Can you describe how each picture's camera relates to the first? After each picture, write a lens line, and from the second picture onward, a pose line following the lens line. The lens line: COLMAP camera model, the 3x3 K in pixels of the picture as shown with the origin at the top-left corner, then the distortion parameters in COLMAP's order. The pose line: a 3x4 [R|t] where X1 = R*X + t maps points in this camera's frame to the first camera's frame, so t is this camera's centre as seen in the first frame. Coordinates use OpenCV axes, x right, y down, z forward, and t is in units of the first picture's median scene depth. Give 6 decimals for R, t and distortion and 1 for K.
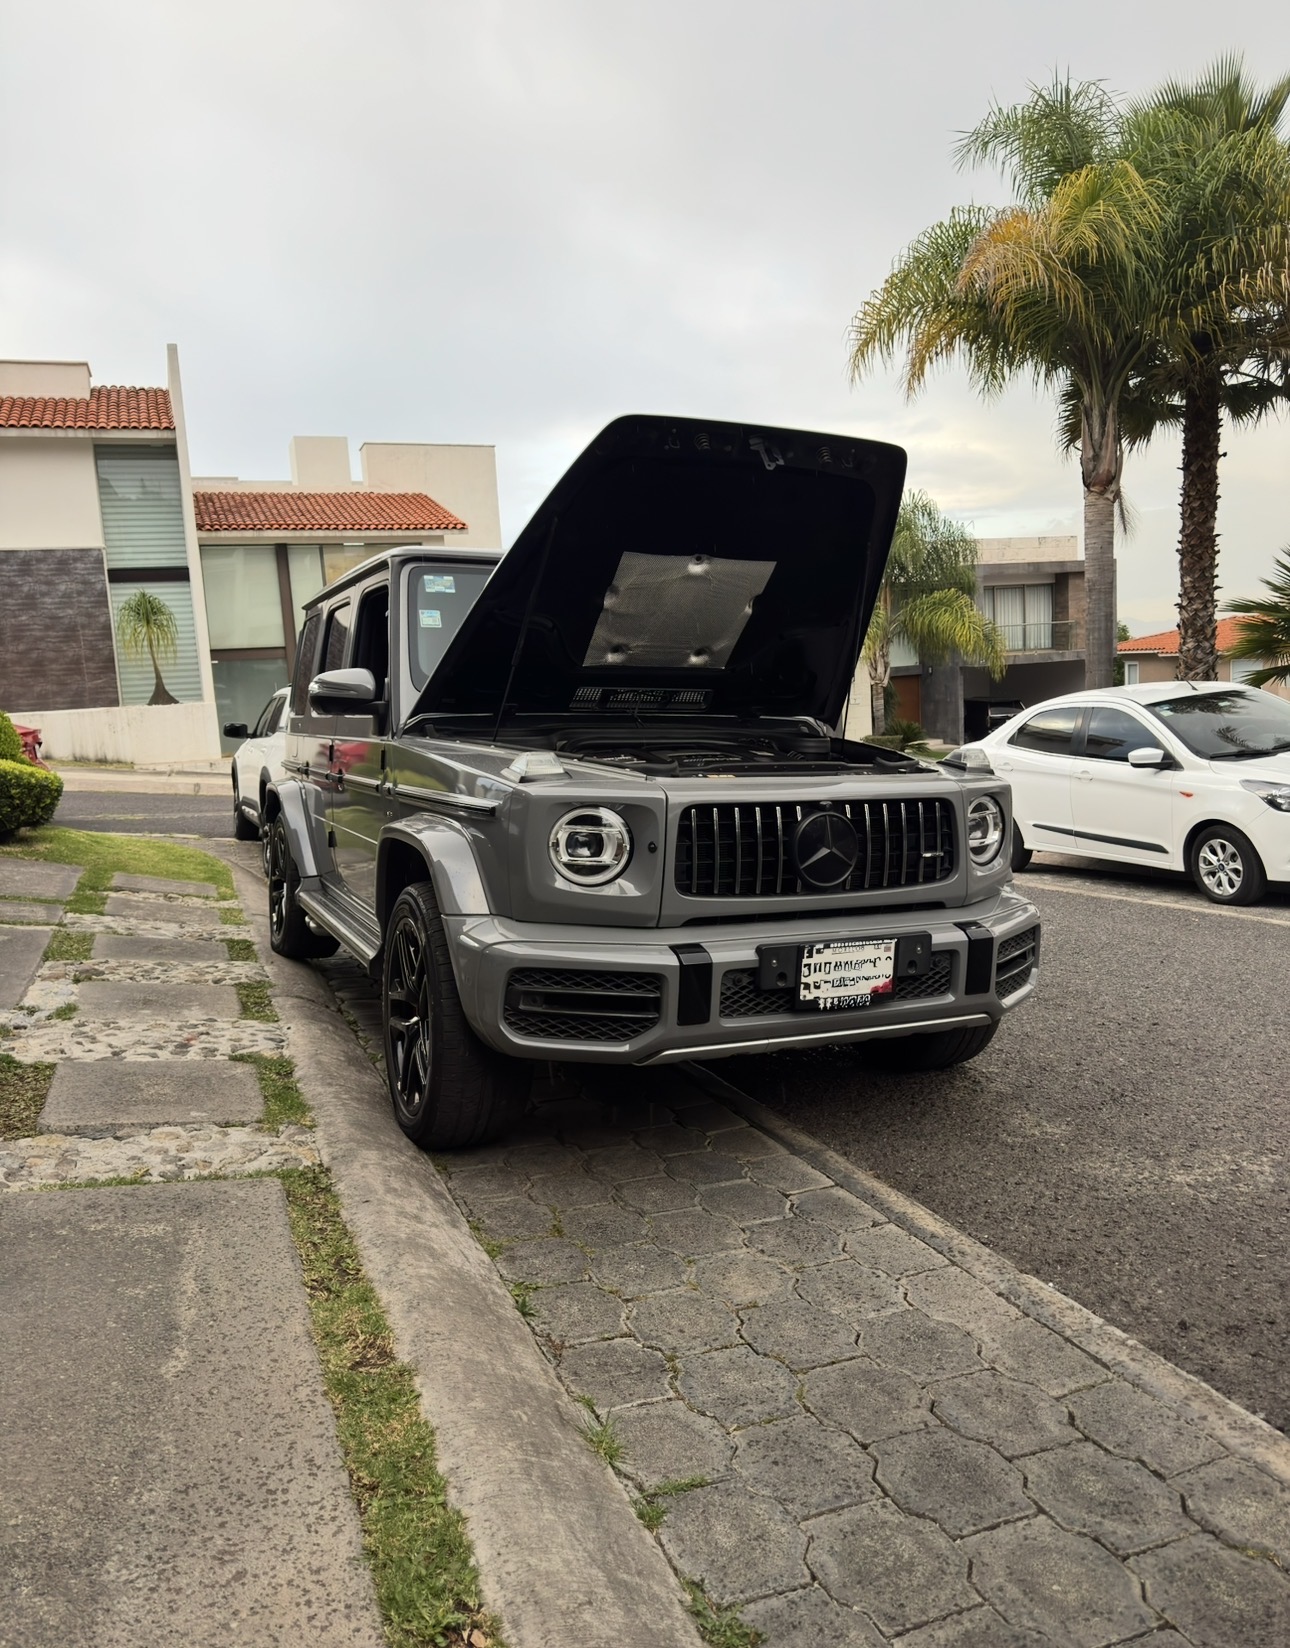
lens RADIAL K [[1246.4, 0, 670.8], [0, 1246.4, 800.9], [0, 0, 1]] dist [0.132325, -0.238882]
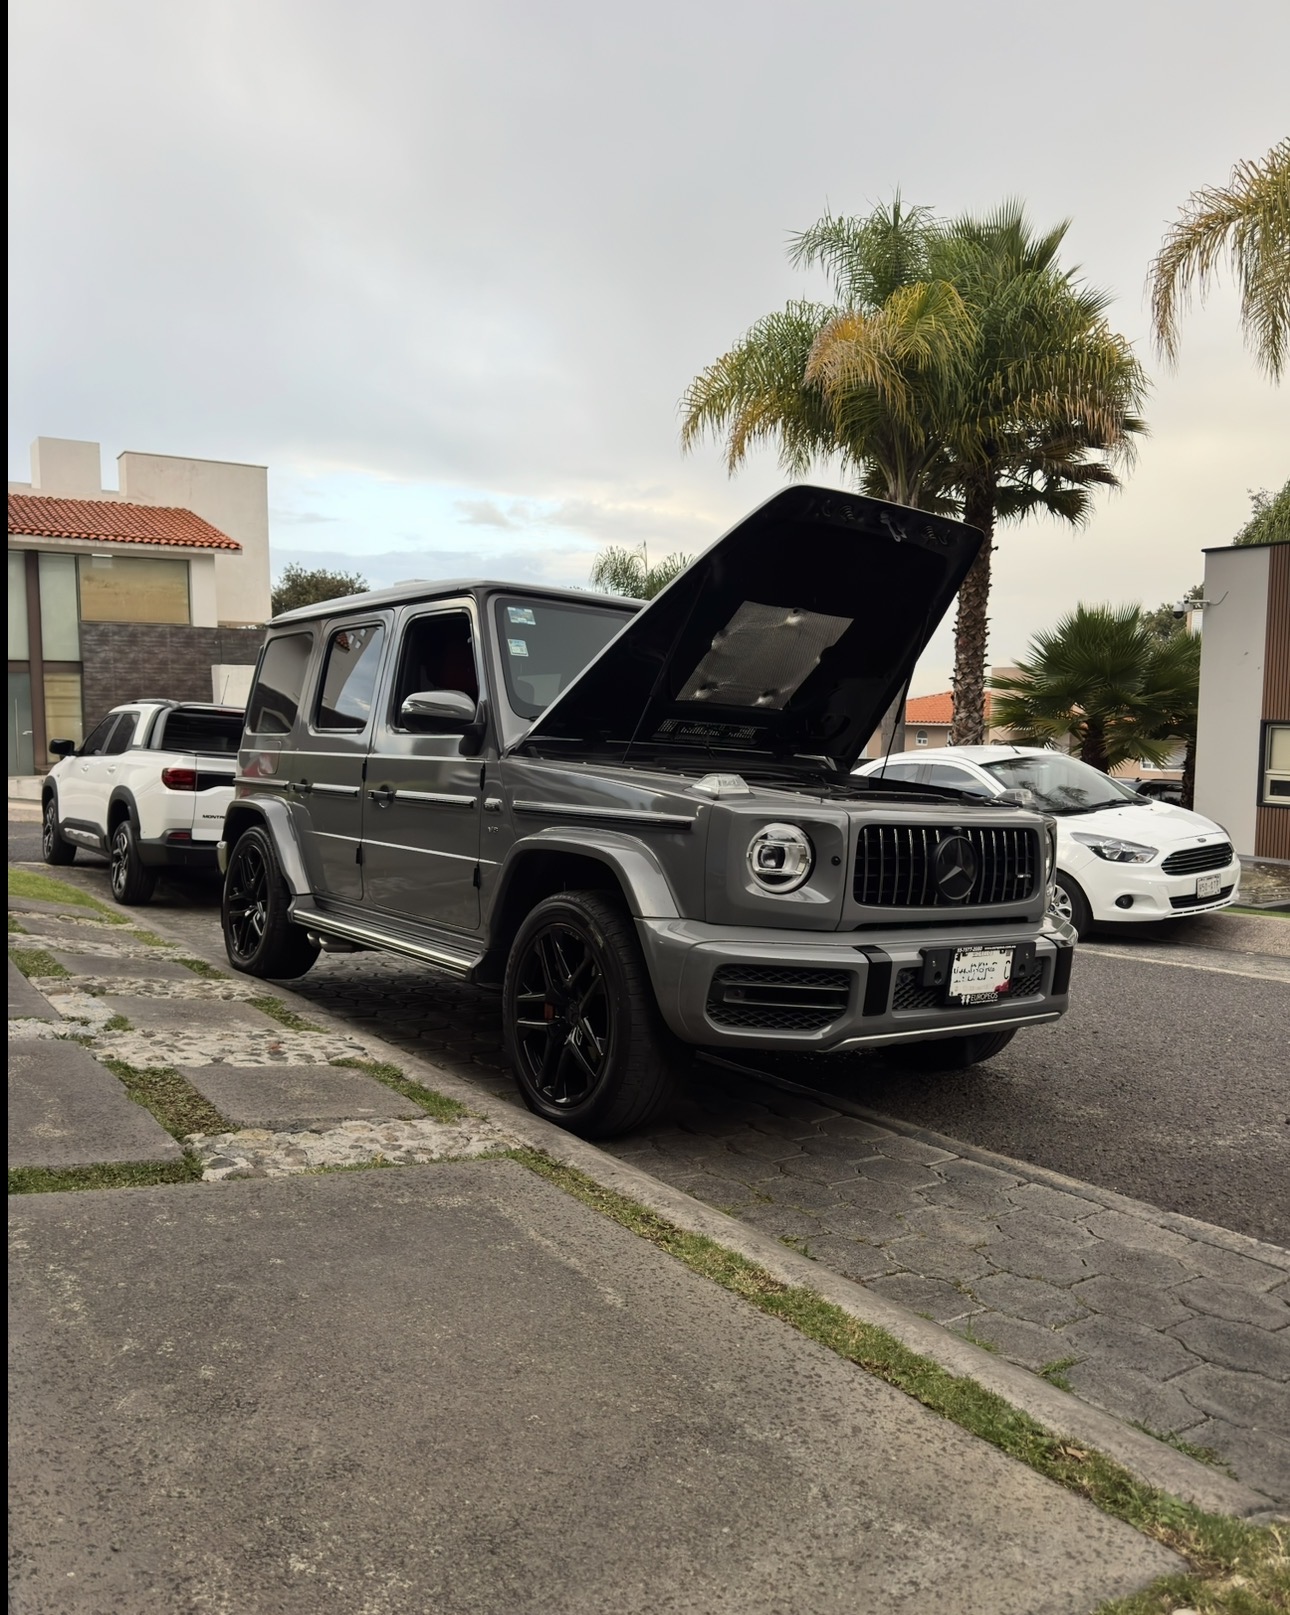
lens RADIAL K [[1249.1, 0, 681.8], [0, 1249.1, 807.8], [0, 0, 1]] dist [0.148536, -0.293192]
pose [[0.969700, 0.037618, 0.241387, -0.342196], [-0.029525, 0.998877, -0.037060, 0.028109], [-0.242510, 0.028810, 0.969721, -0.064943]]
